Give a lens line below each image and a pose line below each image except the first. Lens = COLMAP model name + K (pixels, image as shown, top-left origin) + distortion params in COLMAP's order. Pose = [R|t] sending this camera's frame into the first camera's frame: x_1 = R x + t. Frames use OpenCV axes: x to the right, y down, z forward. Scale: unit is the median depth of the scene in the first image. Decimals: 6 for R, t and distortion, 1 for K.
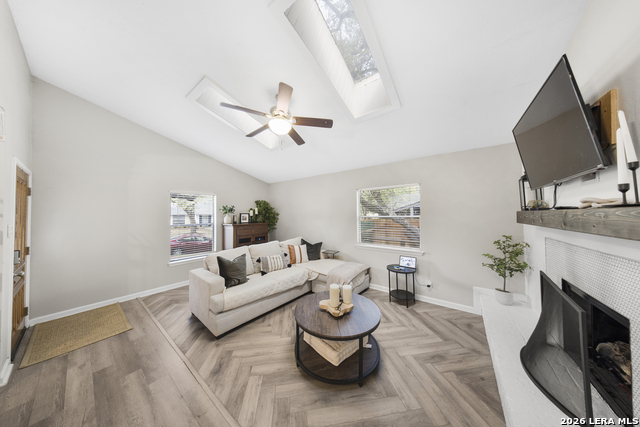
lens RADIAL K [[180.0, 0, 316.5], [0, 180.0, 213.2], [0, 0, 1]] dist [-0.004037, 0.000748]
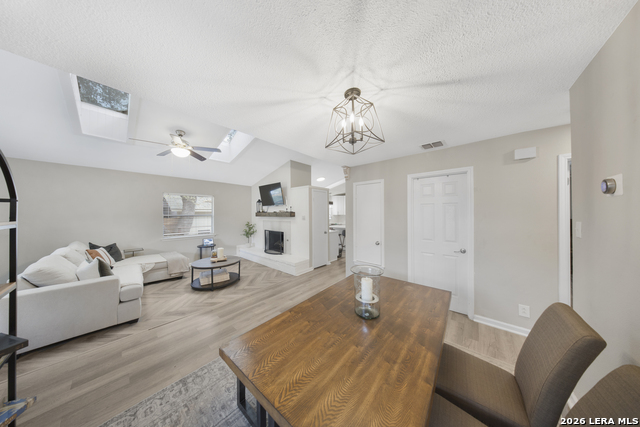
lens RADIAL K [[180.0, 0, 320.5], [0, 180.0, 211.9], [0, 0, 1]] dist [-0.004037, 0.000748]
pose [[0.063947, 0.010590, 0.997897, -1.296762], [-0.001668, 0.999943, -0.010505, 0.010943], [-0.997952, -0.000993, 0.063961, -0.185856]]
